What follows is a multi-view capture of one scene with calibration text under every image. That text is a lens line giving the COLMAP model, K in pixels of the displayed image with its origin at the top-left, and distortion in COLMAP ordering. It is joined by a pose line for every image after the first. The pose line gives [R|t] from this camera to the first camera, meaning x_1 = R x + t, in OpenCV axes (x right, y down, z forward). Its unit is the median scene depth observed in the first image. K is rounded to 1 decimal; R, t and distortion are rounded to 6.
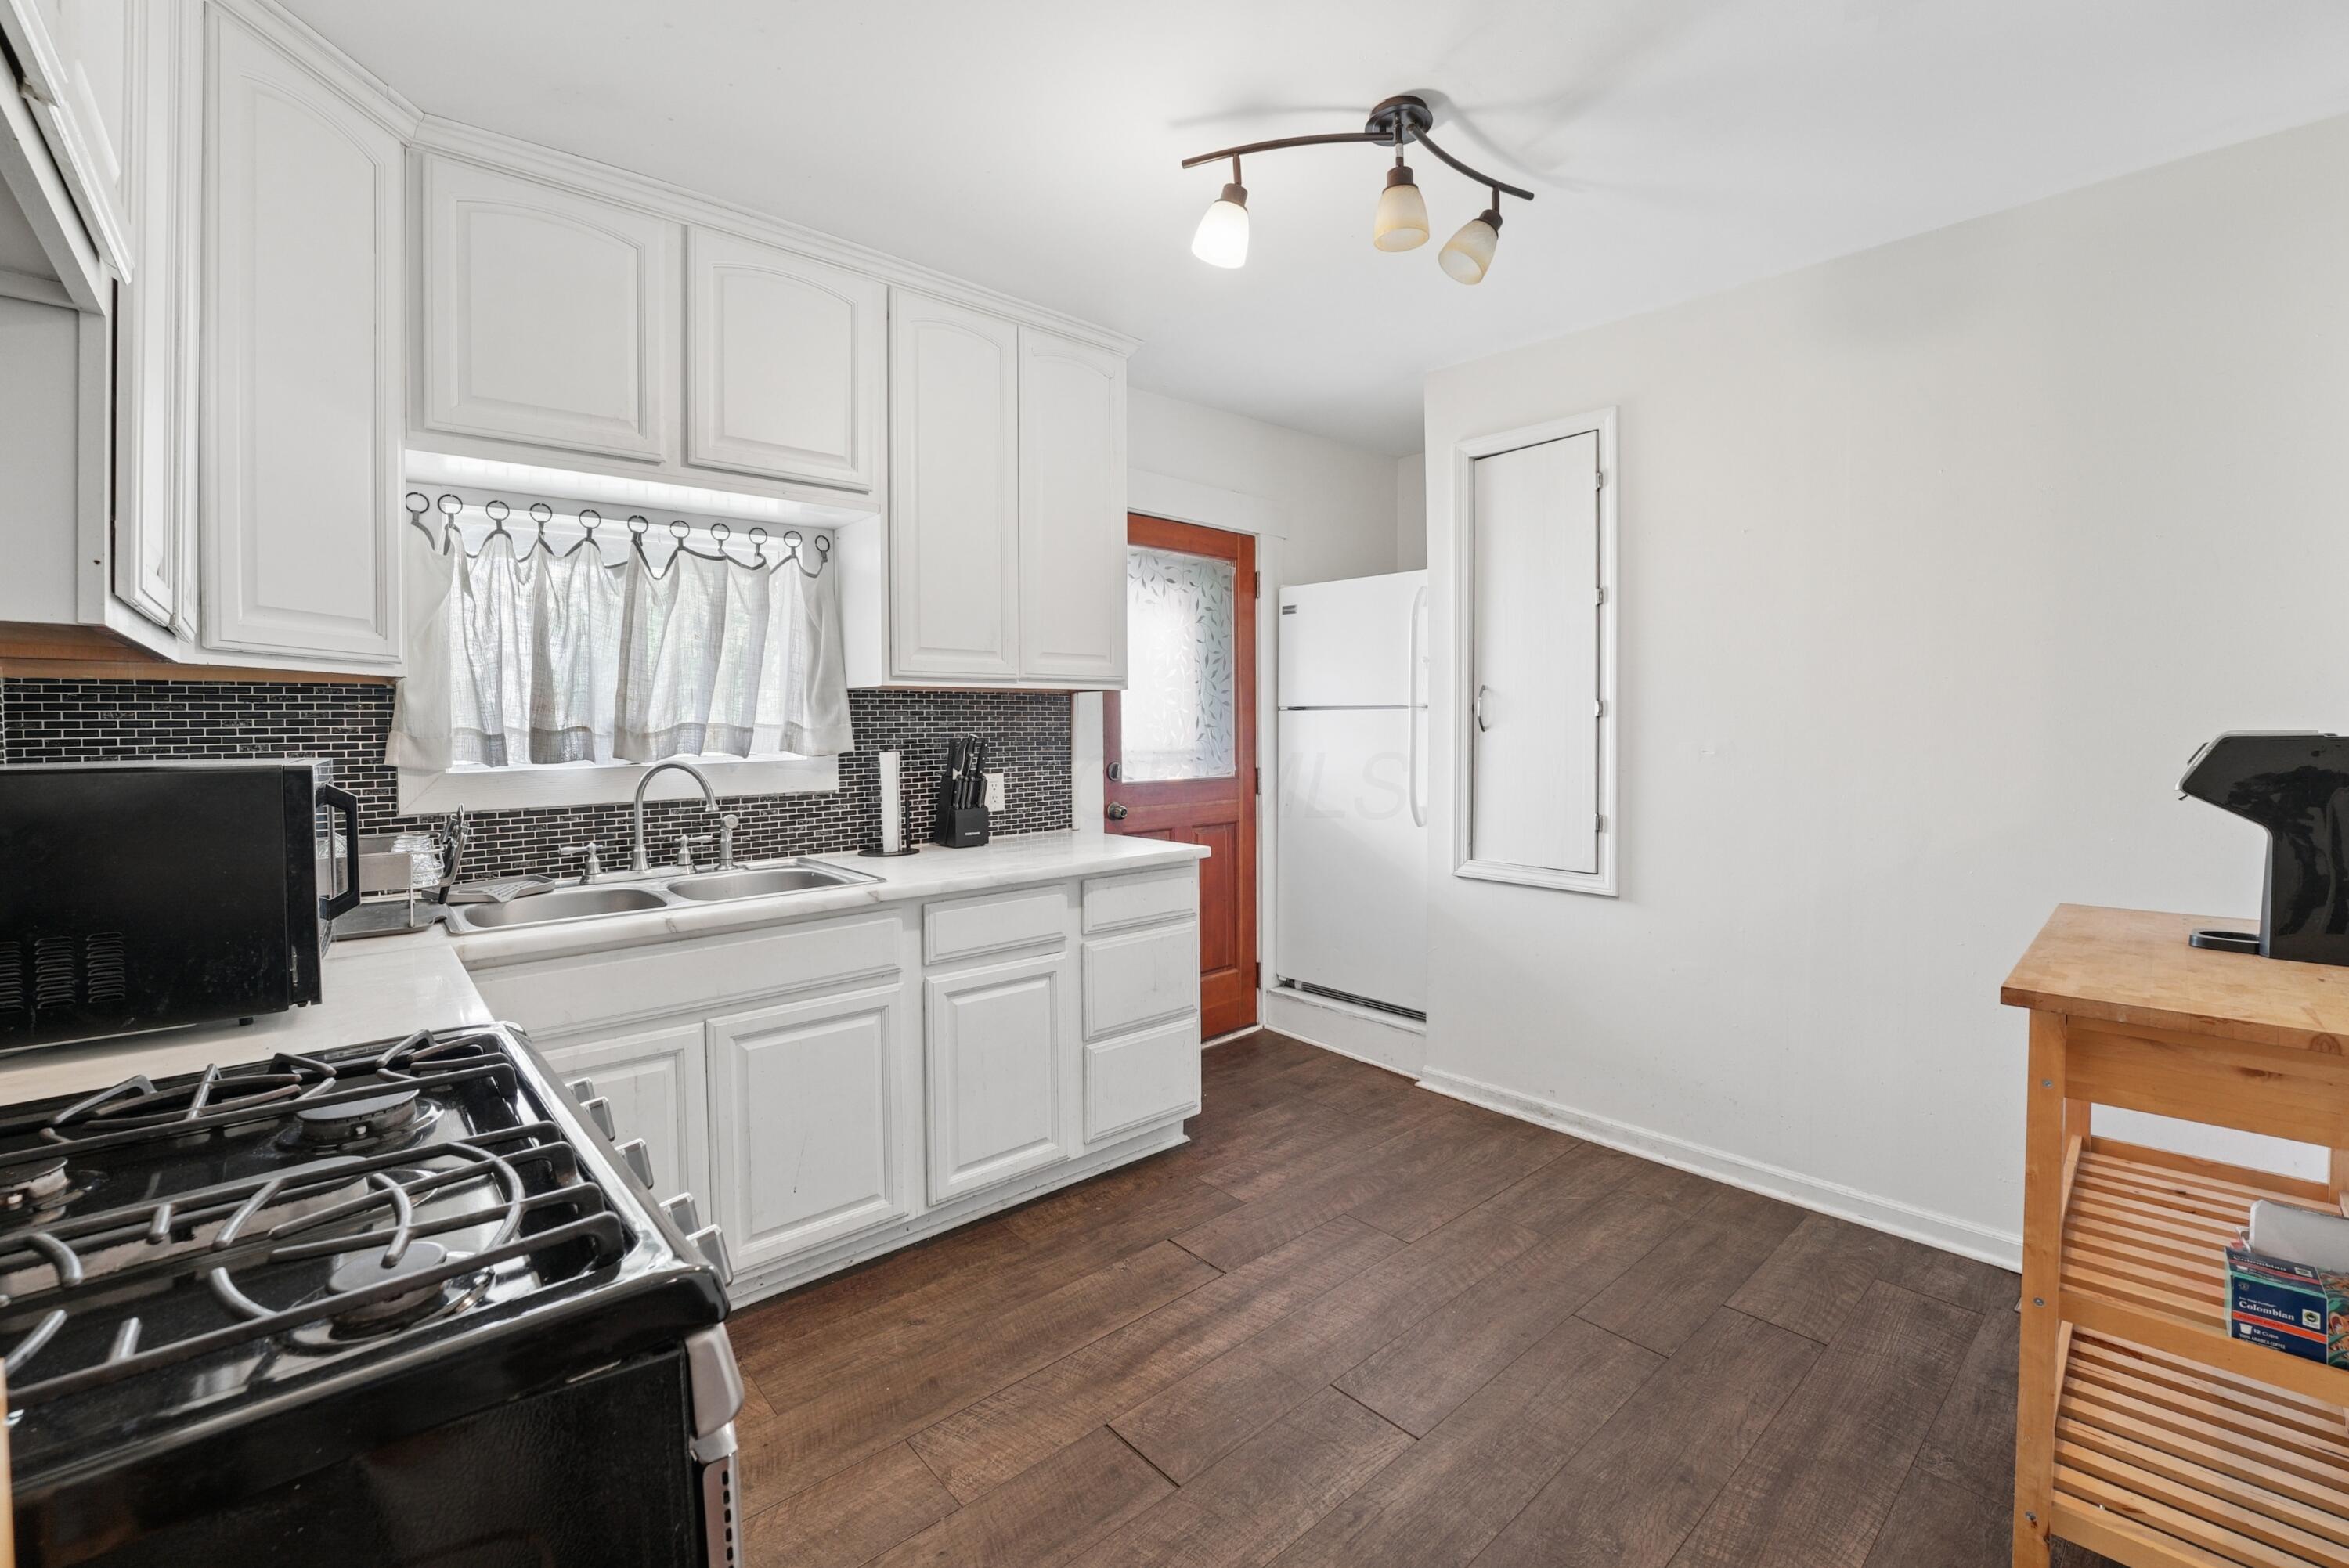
lens RADIAL K [[967.9, 0, 1132.6], [0, 967.9, 739.5], [0, 0, 1]] dist [-0.028505, 0.000018]
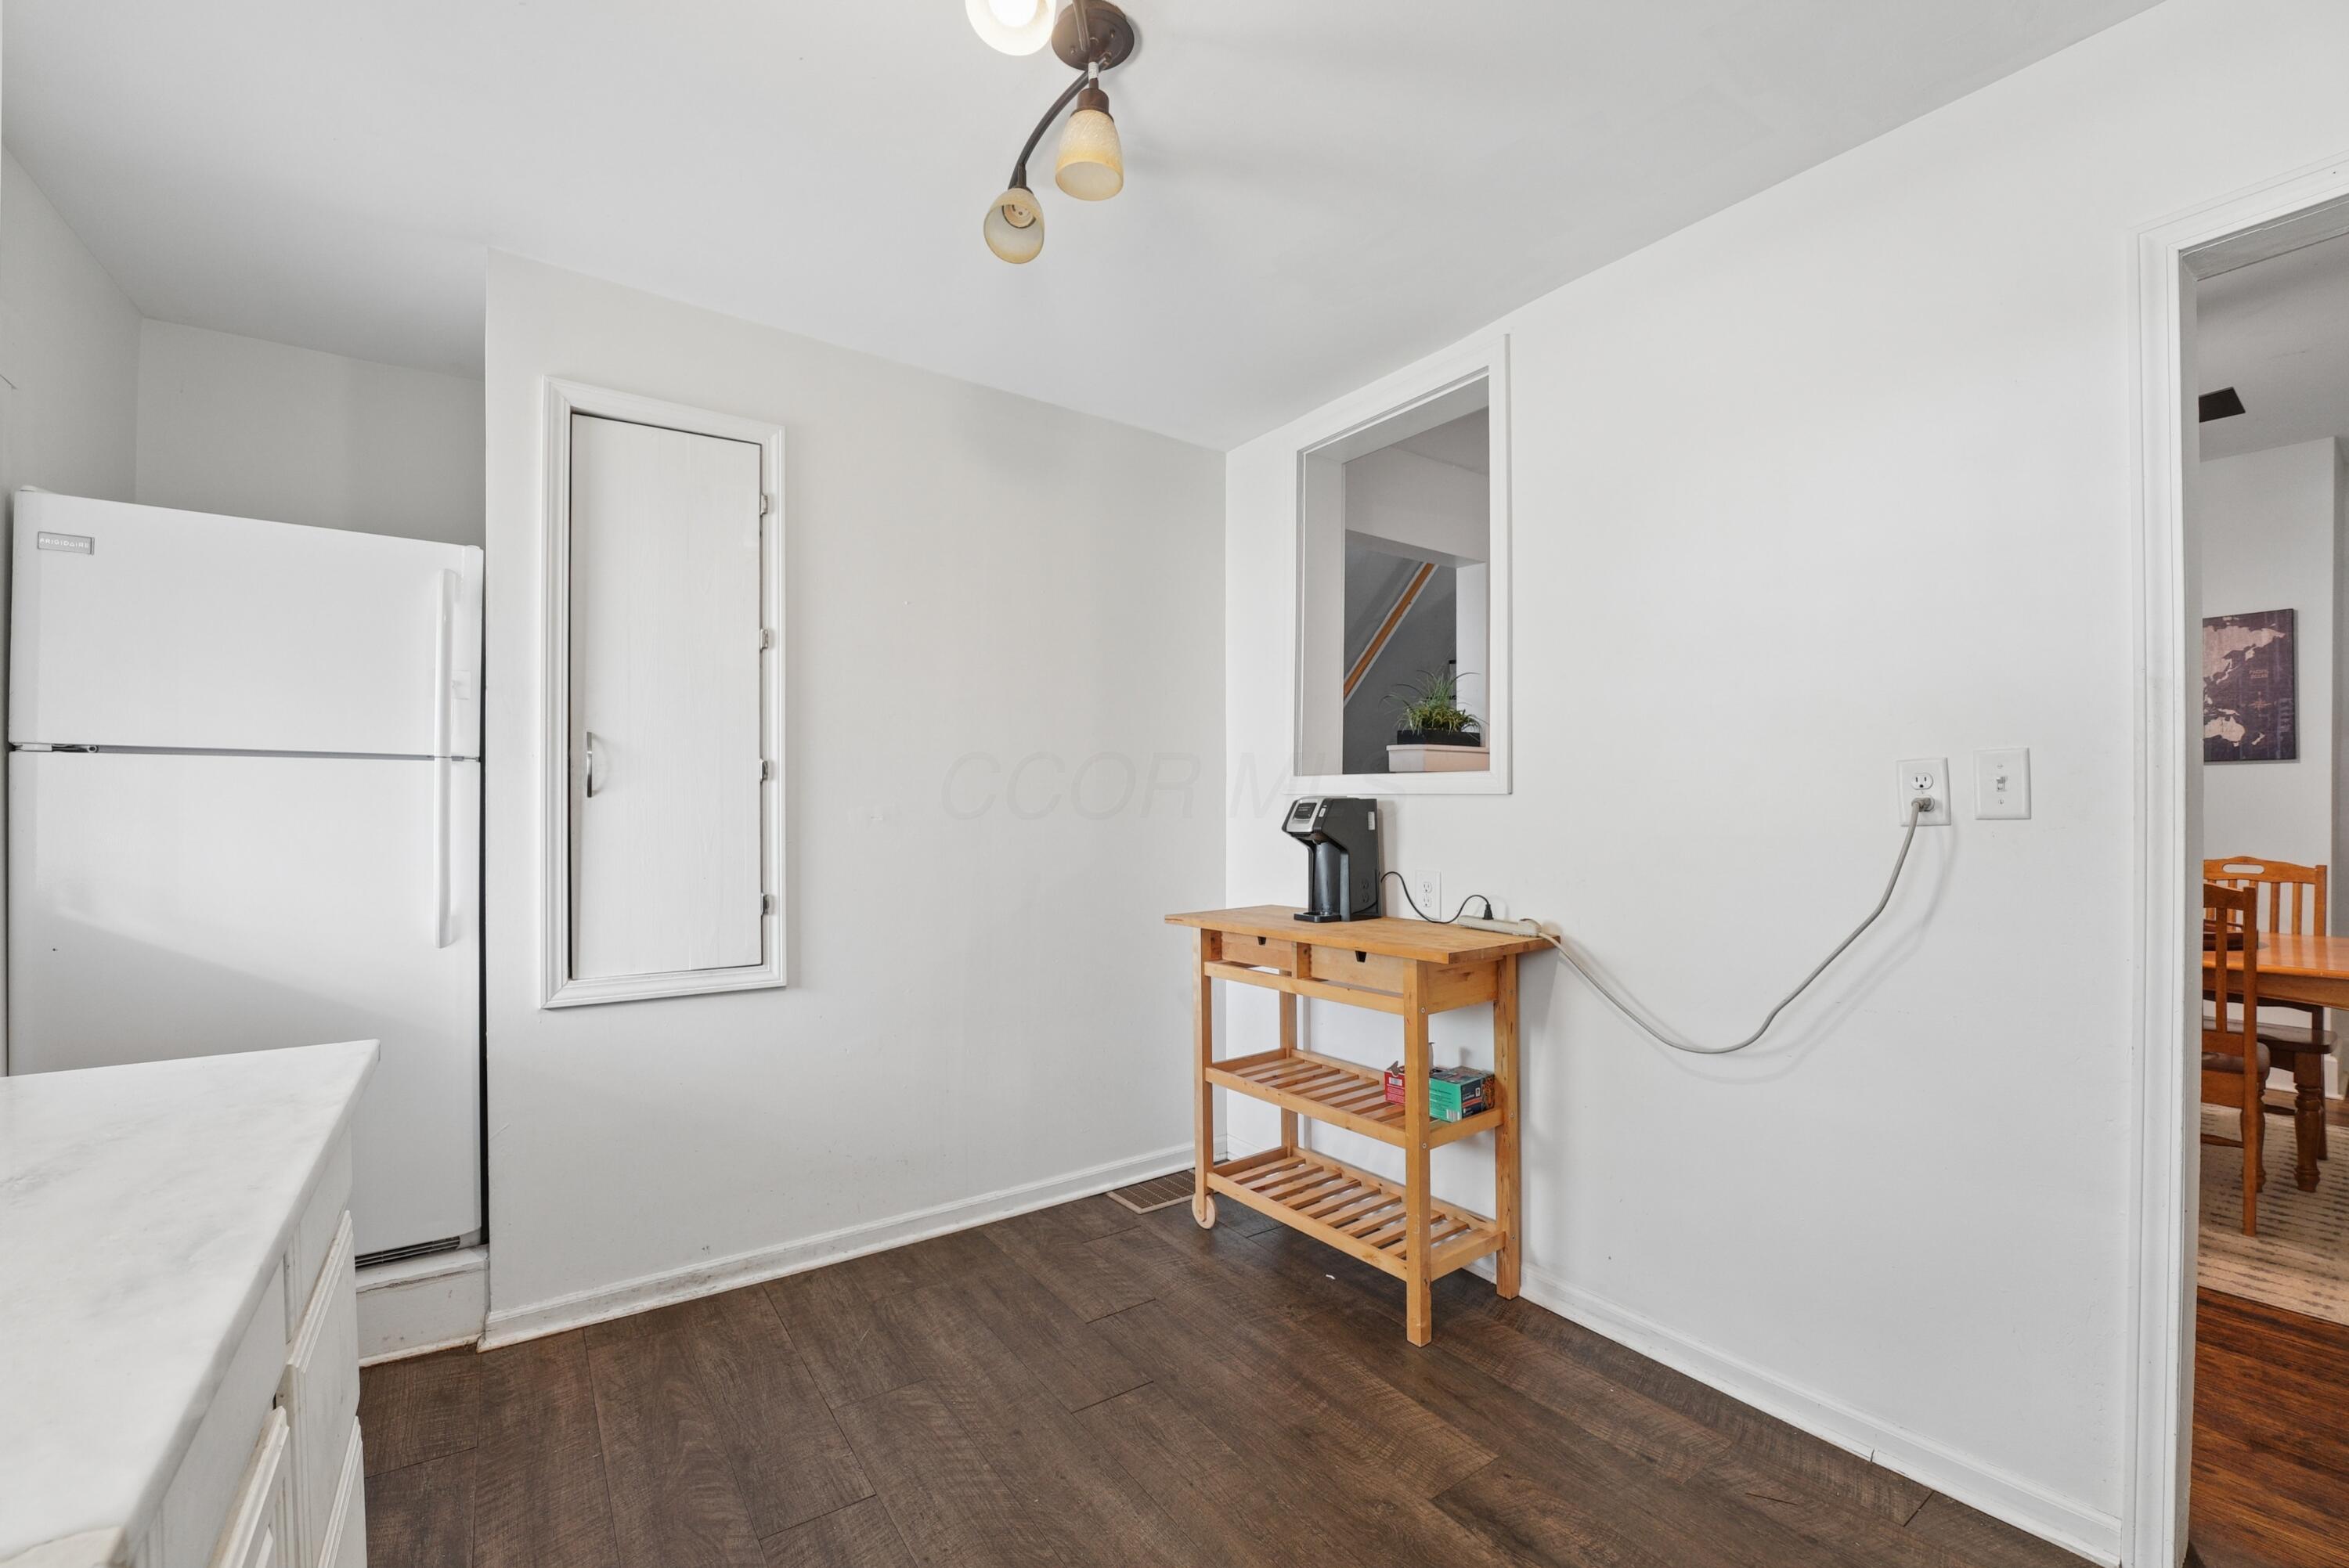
lens RADIAL K [[967.9, 0, 1171.1], [0, 967.9, 792.7], [0, 0, 1]] dist [-0.028505, 0.000018]
pose [[0.105214, 0.006538, 0.994428, -0.328916], [0.010148, 0.999919, -0.007647, -0.001597], [-0.994398, 0.010896, 0.105139, 0.553375]]
